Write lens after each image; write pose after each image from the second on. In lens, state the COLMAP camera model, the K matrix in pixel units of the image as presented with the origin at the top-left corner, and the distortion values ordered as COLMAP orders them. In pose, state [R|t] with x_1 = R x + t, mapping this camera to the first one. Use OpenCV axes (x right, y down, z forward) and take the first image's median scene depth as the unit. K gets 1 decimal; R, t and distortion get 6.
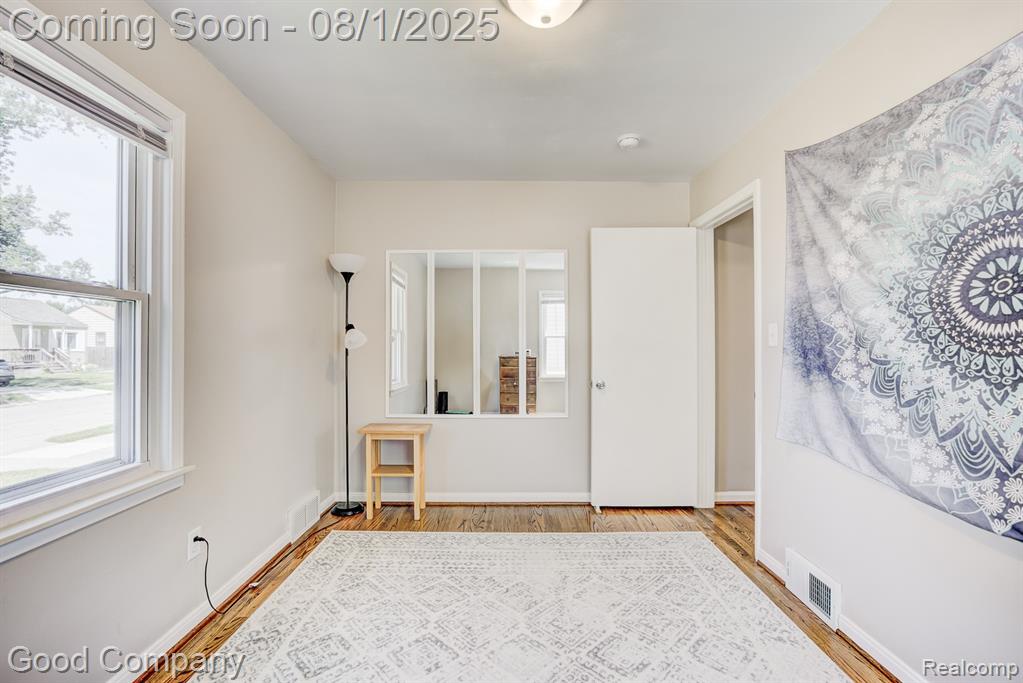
lens RADIAL K [[445.9, 0, 508.6], [0, 445.9, 338.7], [0, 0, 1]] dist [-0.022107, 0.001566]
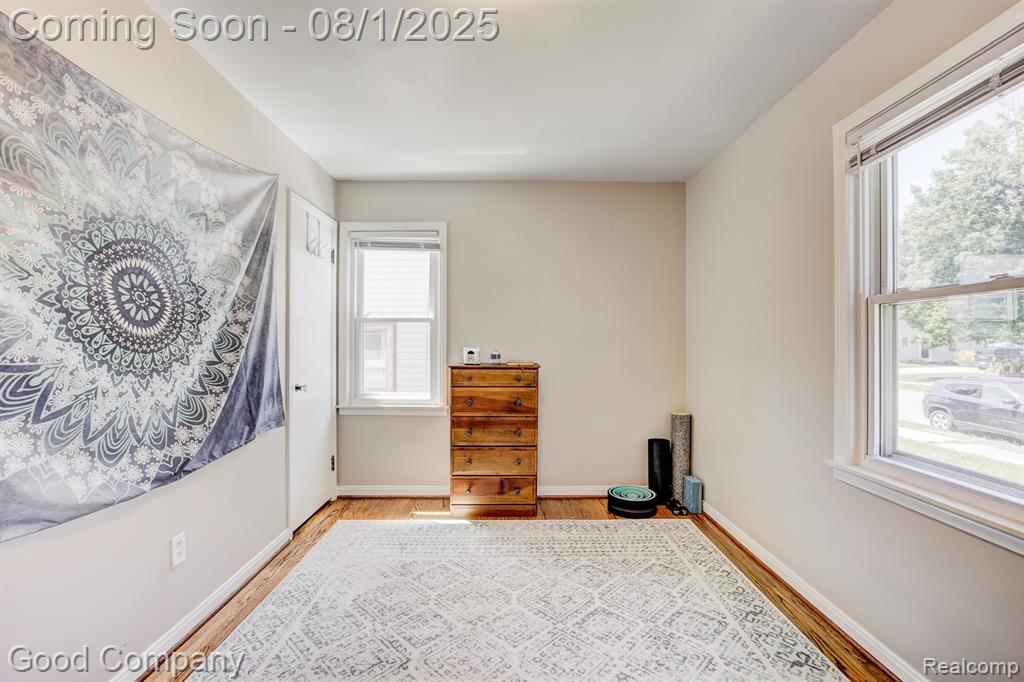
lens RADIAL K [[446.4, 0, 508.8], [0, 446.4, 341.8], [0, 0, 1]] dist [-0.022107, 0.001566]
pose [[-0.999980, -0.002070, -0.005988, 0.061601], [-0.001968, 0.999855, -0.016886, 0.024138], [0.006023, -0.016874, -0.999839, 2.027918]]
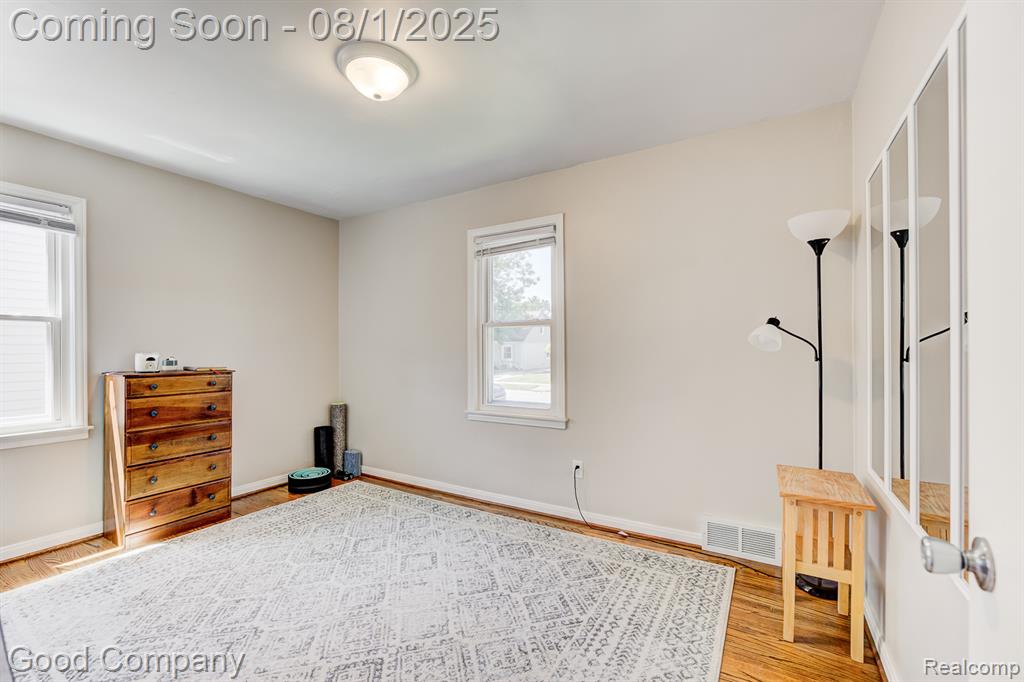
lens RADIAL K [[433.6, 0, 504.8], [0, 433.6, 348.2], [0, 0, 1]] dist [-0.005067, 0.000103]
pose [[-0.528733, 0.000839, -0.848788, 1.059501], [0.016880, 0.999812, -0.009527, 0.038311], [0.848621, -0.019364, -0.528647, 2.177048]]
